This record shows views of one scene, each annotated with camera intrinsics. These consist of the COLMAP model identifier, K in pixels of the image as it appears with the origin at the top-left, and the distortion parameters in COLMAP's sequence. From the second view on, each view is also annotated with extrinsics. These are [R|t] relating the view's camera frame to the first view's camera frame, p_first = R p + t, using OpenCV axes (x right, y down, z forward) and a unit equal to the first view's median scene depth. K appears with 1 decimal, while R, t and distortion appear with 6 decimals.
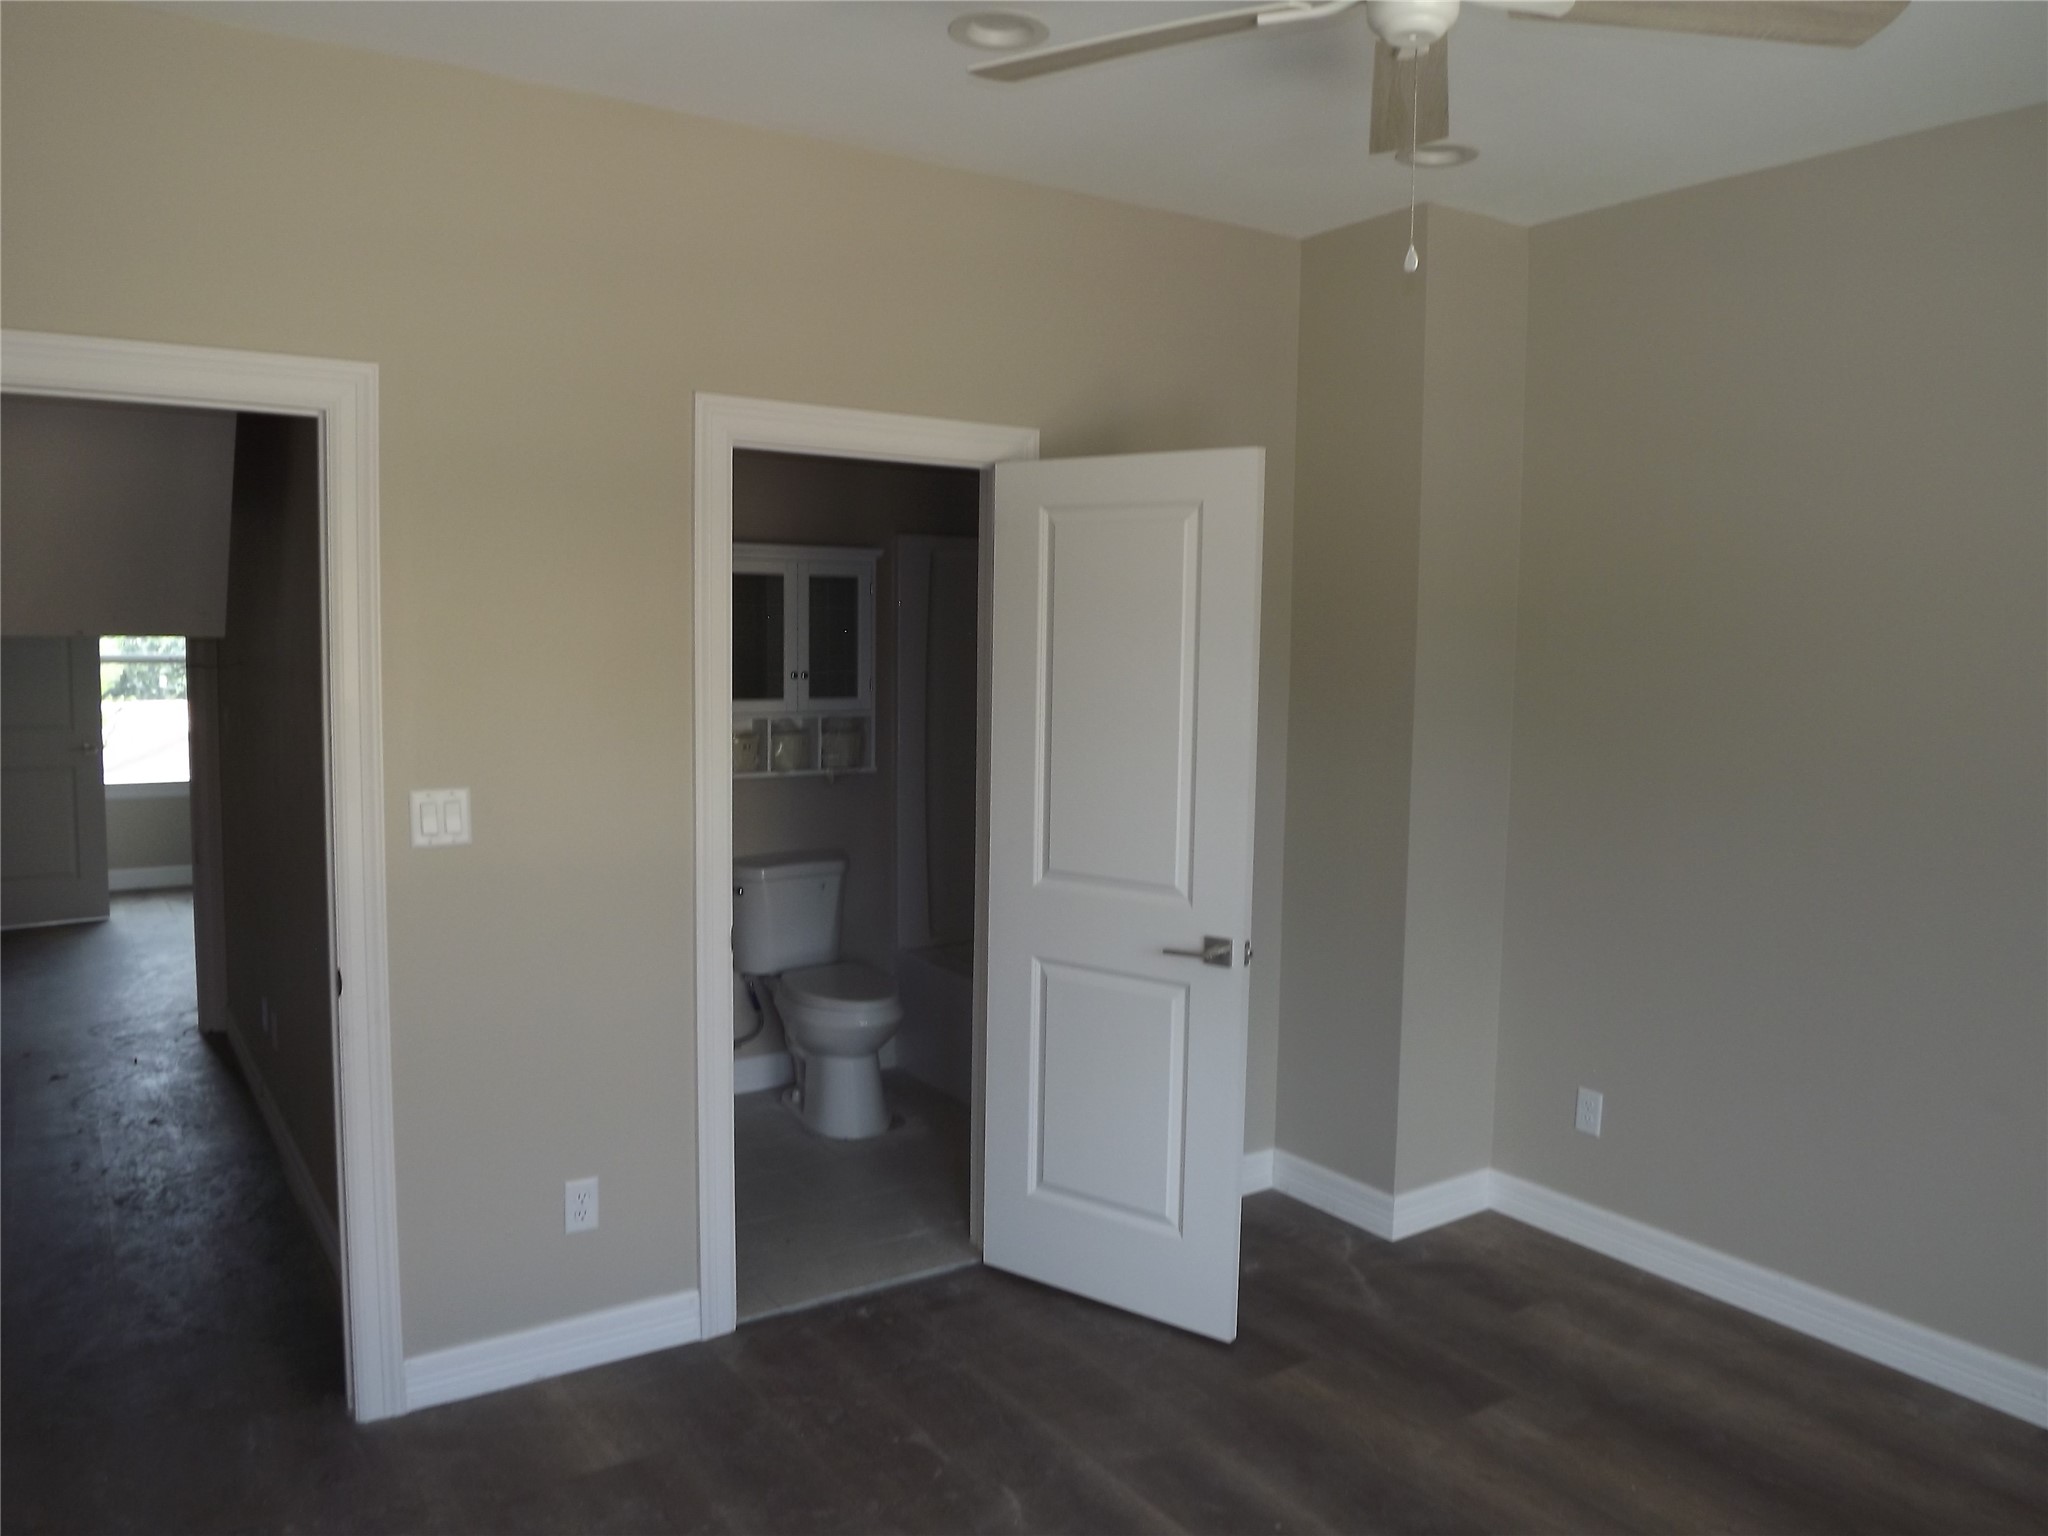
lens RADIAL K [[1491.1, 0, 1024.0], [0, 1491.1, 768.0], [0, 0, 1]] dist [-0.091765, -0.001323]
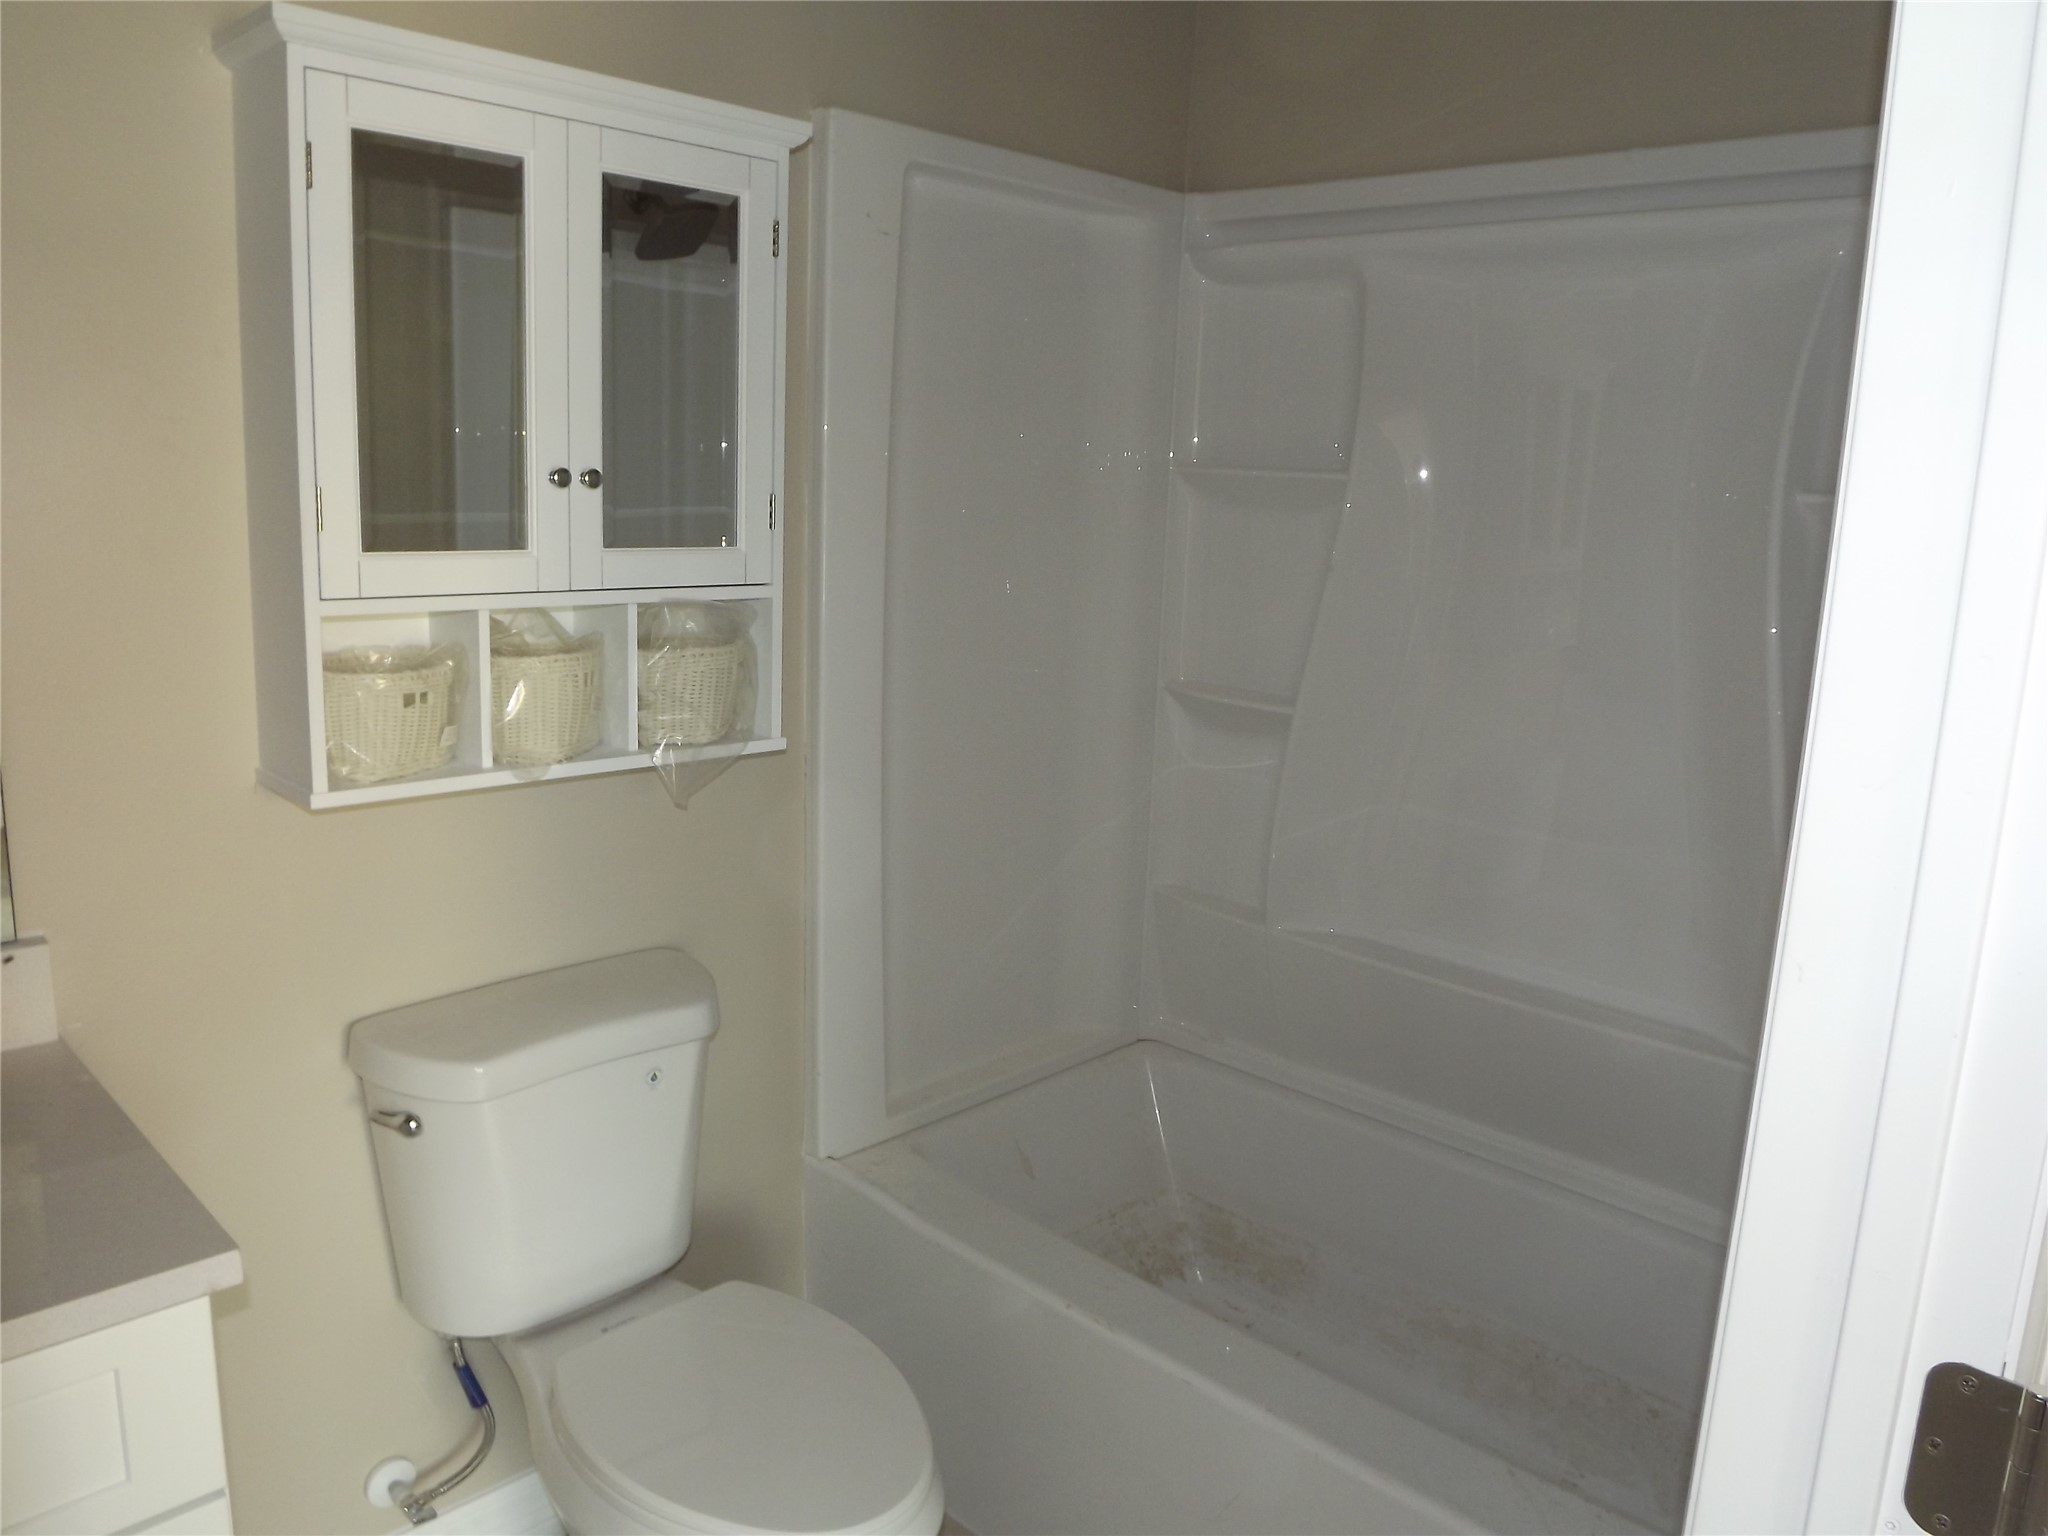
lens RADIAL K [[1491.1, 0, 1024.0], [0, 1491.1, 768.0], [0, 0, 1]] dist [-0.091765, -0.001323]
pose [[0.973935, -0.021895, 0.225769, -0.126736], [-0.001802, 0.994552, 0.104226, -0.031962], [-0.226821, -0.101917, 0.968589, 0.643098]]
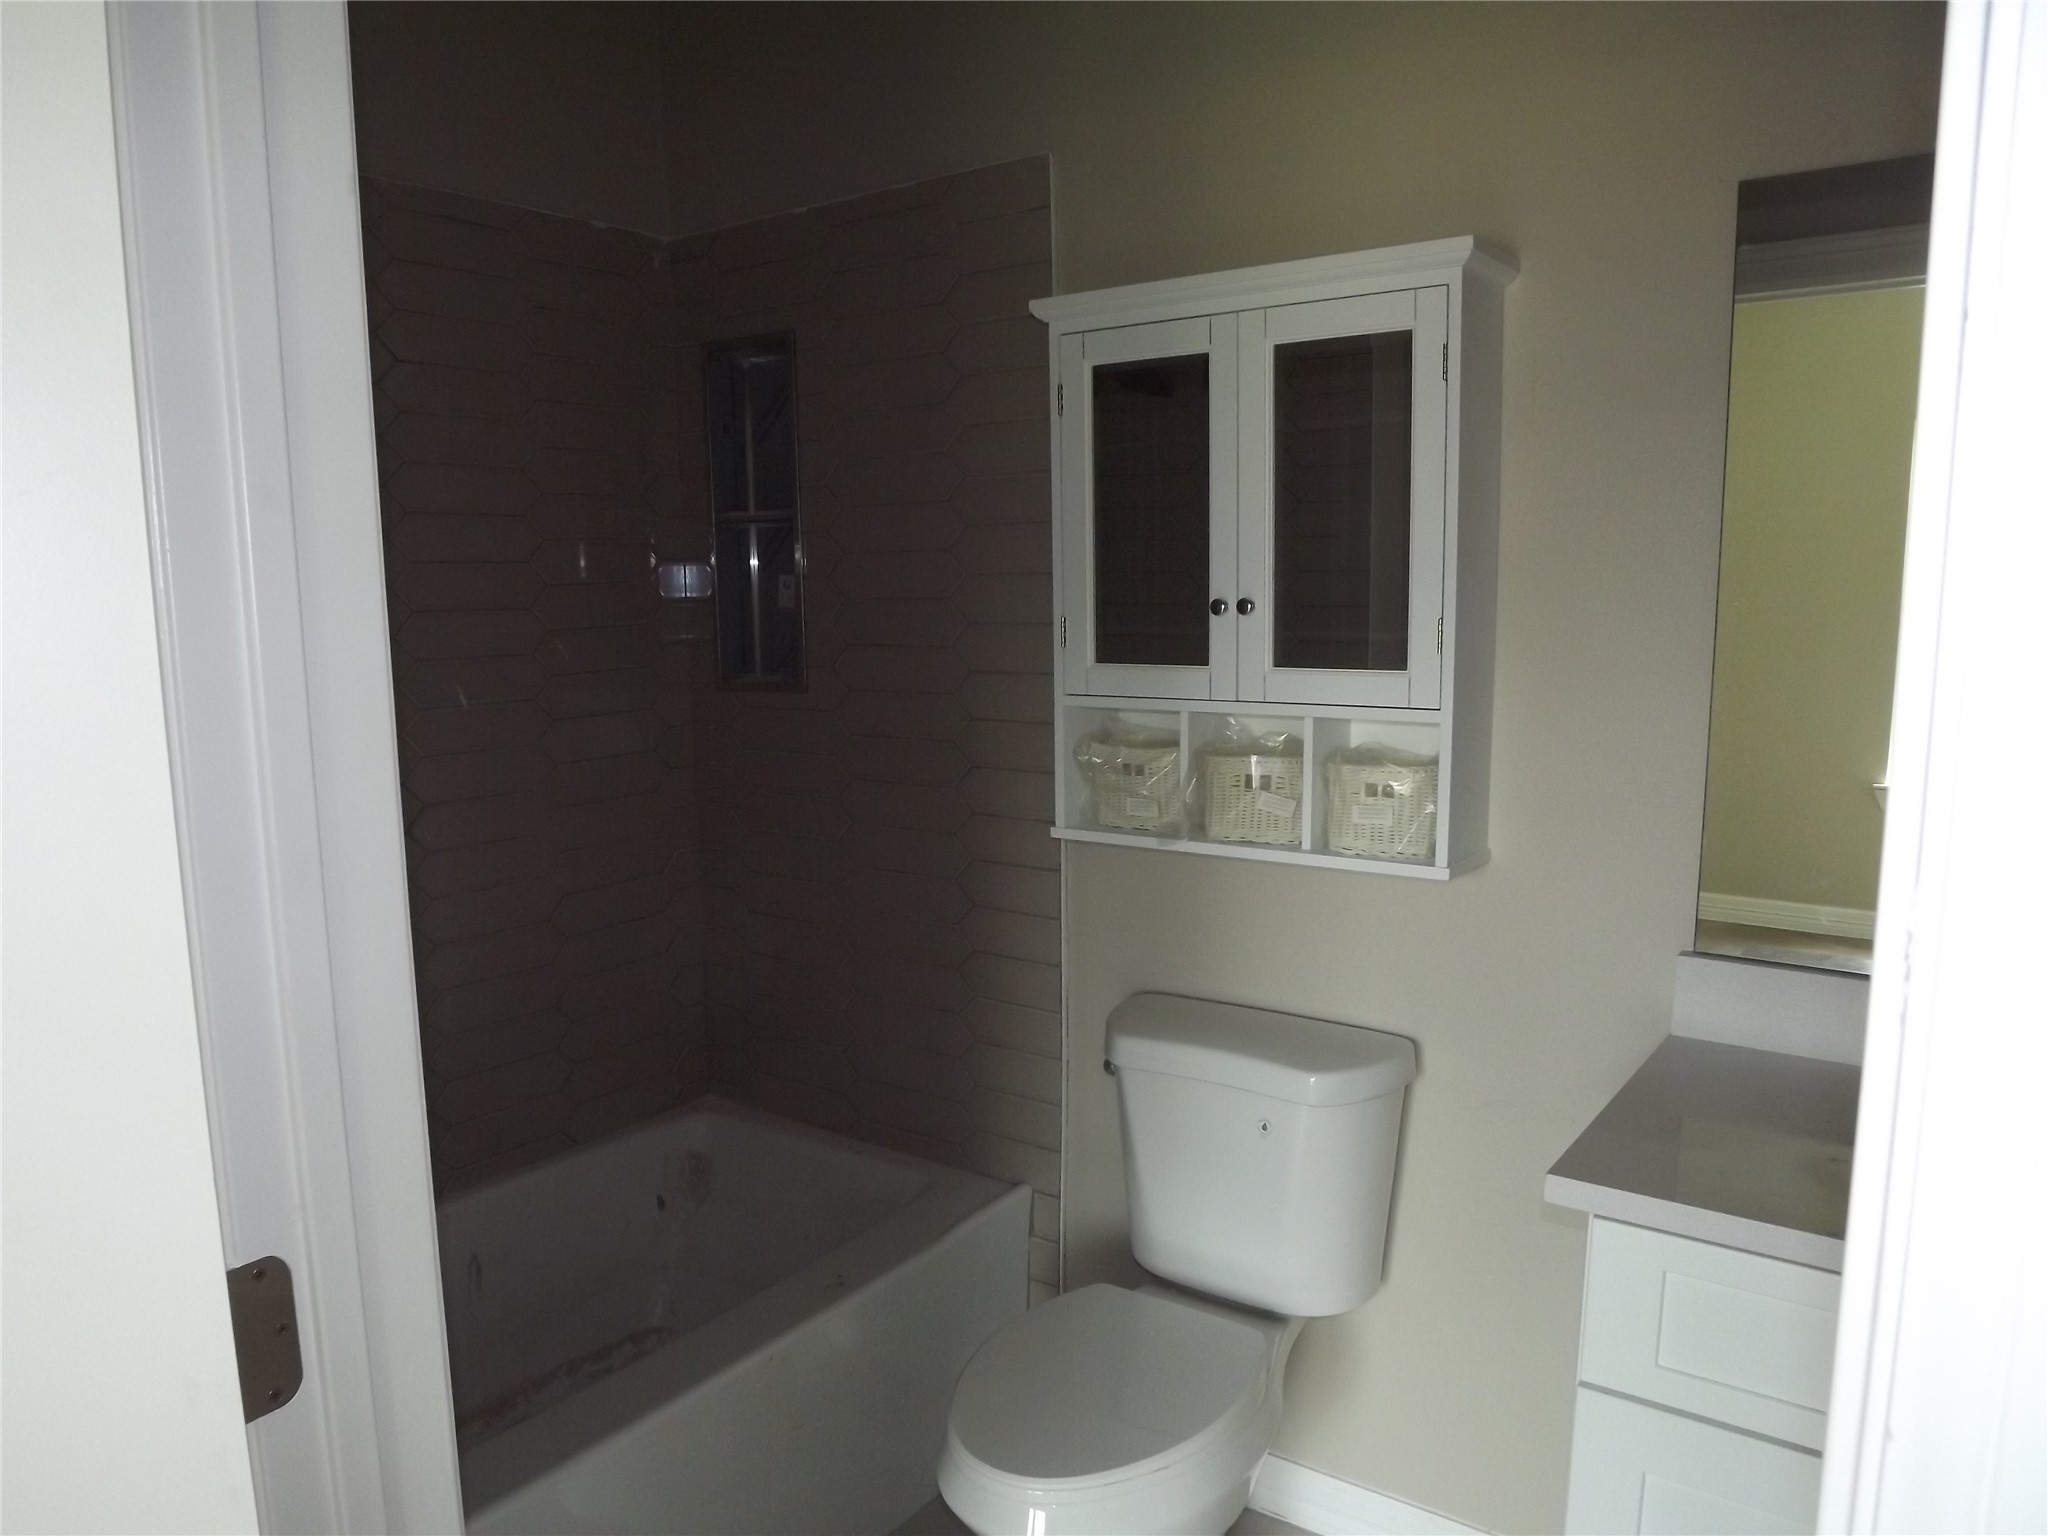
lens RADIAL K [[1491.1, 0, 1024.0], [0, 1491.1, 768.0], [0, 0, 1]] dist [-0.091765, -0.001323]
pose [[0.331828, 0.105160, -0.937460, 0.197668], [-0.055820, 0.994215, 0.091768, -0.052141], [0.941687, 0.021878, 0.335778, 0.802373]]
